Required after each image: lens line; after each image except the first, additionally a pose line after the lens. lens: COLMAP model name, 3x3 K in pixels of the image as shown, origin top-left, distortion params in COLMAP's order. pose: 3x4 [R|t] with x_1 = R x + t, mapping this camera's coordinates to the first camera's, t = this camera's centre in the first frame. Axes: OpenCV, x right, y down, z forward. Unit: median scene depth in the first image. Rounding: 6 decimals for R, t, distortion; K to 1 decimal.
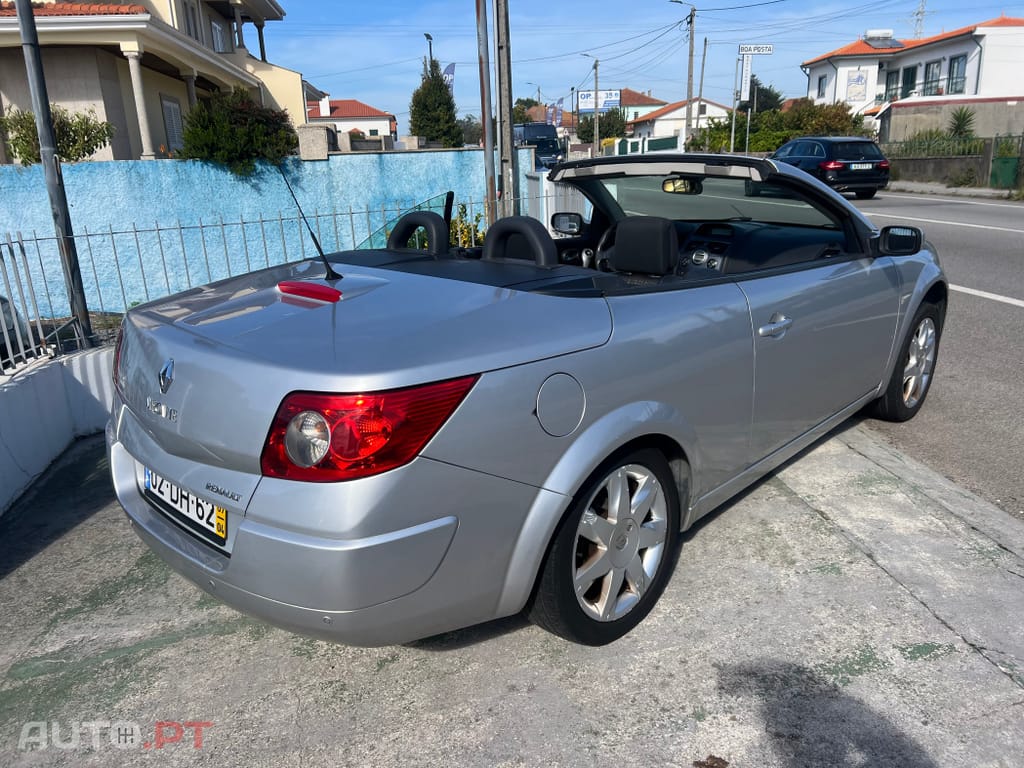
lens RADIAL K [[775.1, 0, 520.3], [0, 775.1, 384.6], [0, 0, 1]] dist [0.049208, -0.052509]
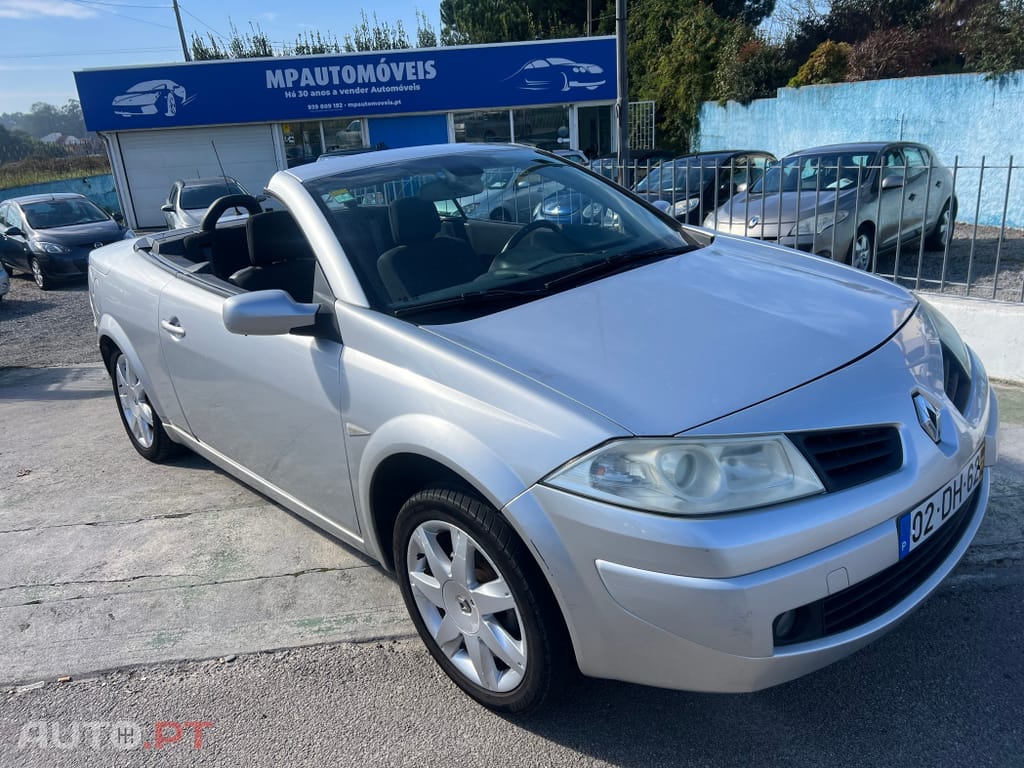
lens RADIAL K [[775.1, 0, 509.1], [0, 775.1, 376.3], [0, 0, 1]] dist [0.049208, -0.052509]
pose [[-0.055414, 0.356765, -0.932549, 0.238466], [-0.209435, 0.909053, 0.360221, -0.089489], [0.976251, 0.215270, 0.024345, 0.255527]]
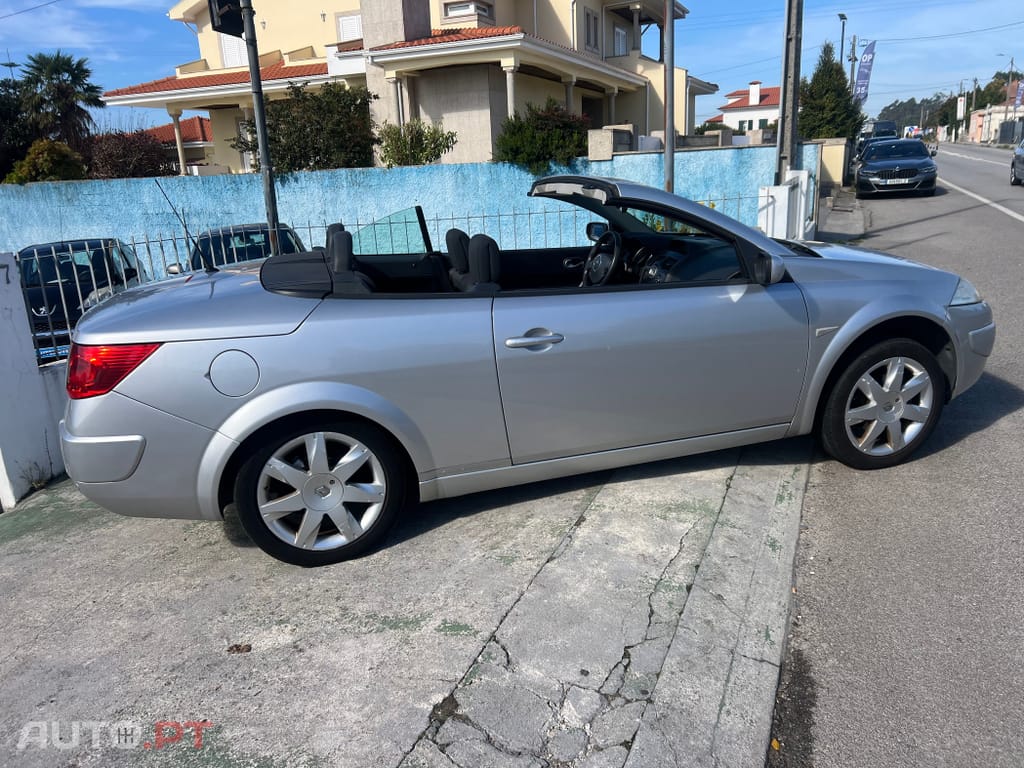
lens RADIAL K [[775.1, 0, 514.7], [0, 775.1, 381.0], [0, 0, 1]] dist [0.049208, -0.052509]
pose [[0.858855, 0.130443, -0.495331, 0.150471], [-0.126056, 0.991115, 0.042436, -0.010514], [0.496465, 0.025993, 0.867667, 0.006526]]
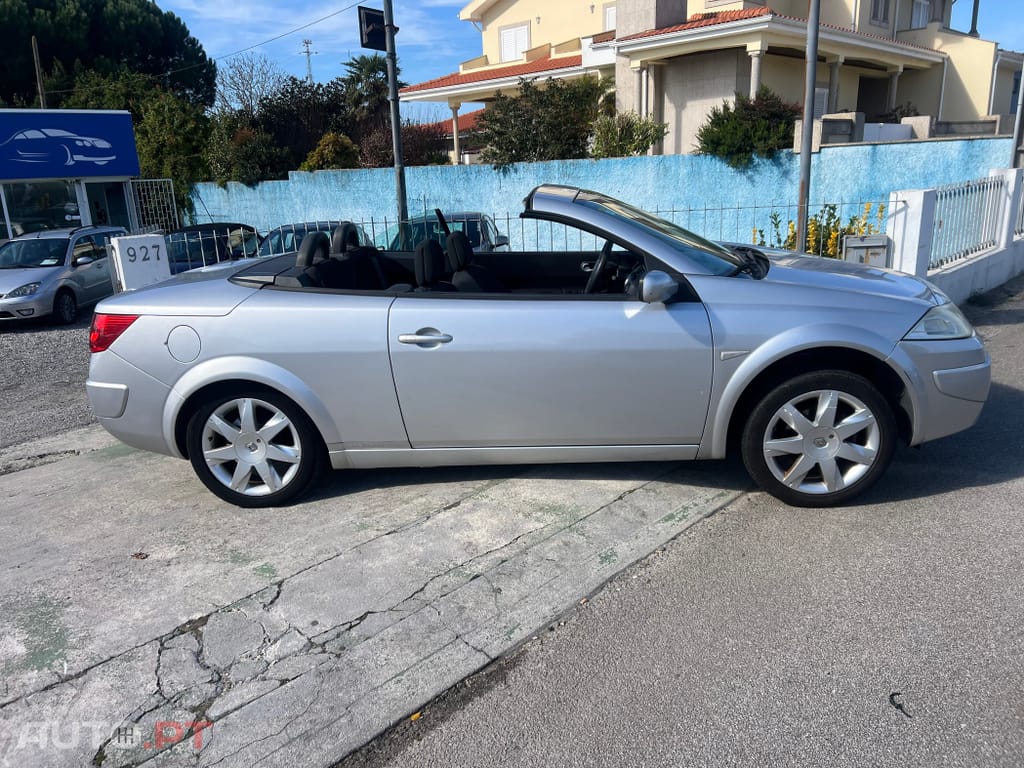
lens RADIAL K [[775.1, 0, 508.3], [0, 775.1, 381.4], [0, 0, 1]] dist [0.049208, -0.052509]
pose [[0.613240, 0.219525, -0.758779, 0.237539], [-0.199601, 0.972497, 0.120041, -0.031775], [0.764262, 0.077839, 0.640191, 0.057508]]
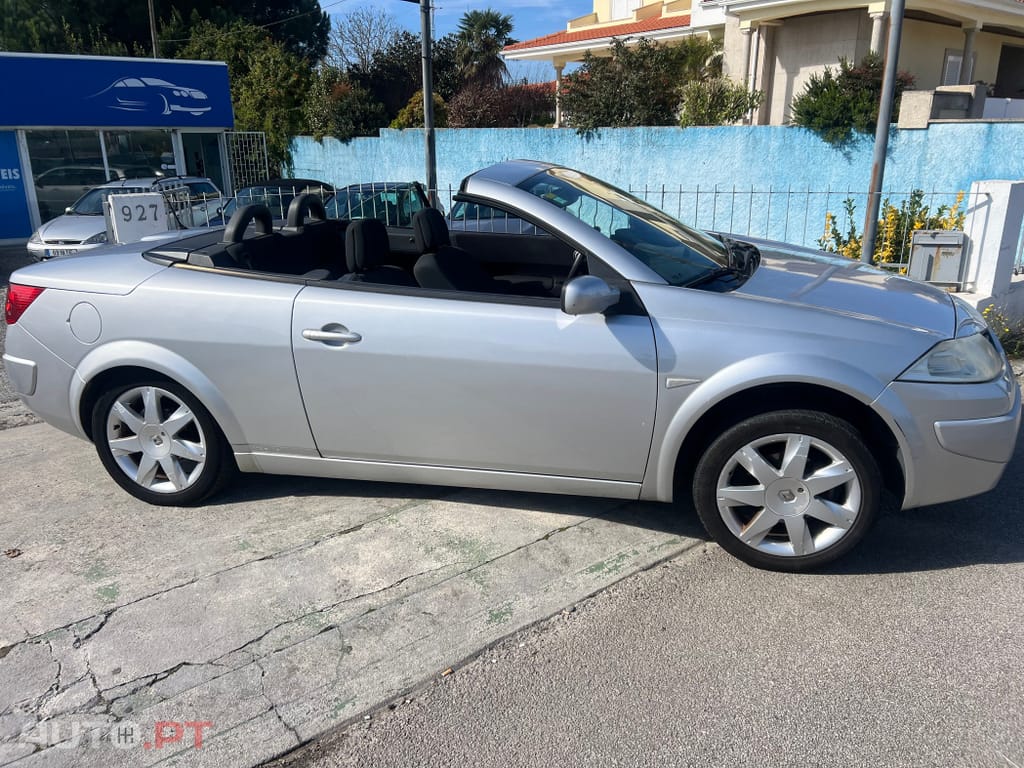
lens RADIAL K [[775.1, 0, 522.4], [0, 775.1, 378.4], [0, 0, 1]] dist [0.049208, -0.052509]
pose [[0.504984, 0.291548, -0.812399, 0.235841], [-0.249408, 0.950363, 0.186028, -0.049486], [0.826309, 0.108678, 0.552632, 0.112180]]
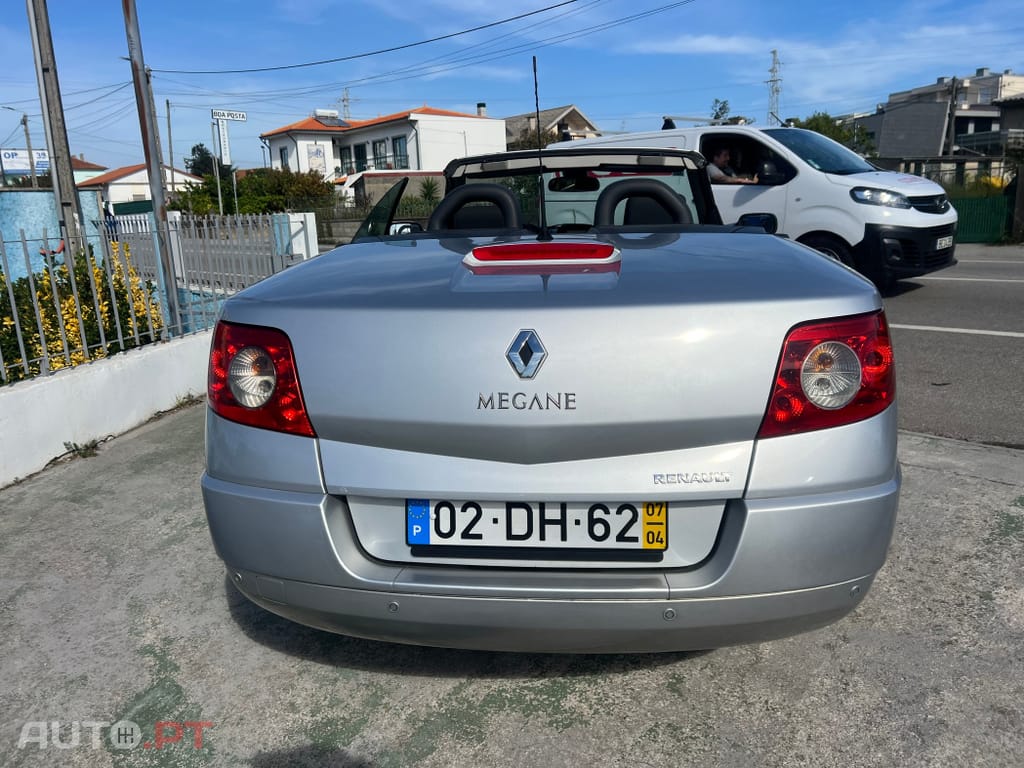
lens RADIAL K [[775.1, 0, 521.9], [0, 775.1, 377.4], [0, 0, 1]] dist [0.049208, -0.052509]
pose [[0.786105, -0.126193, 0.605073, -0.119693], [0.182363, 0.982711, -0.031972, 0.004363], [-0.590578, 0.135477, 0.795527, 0.060148]]
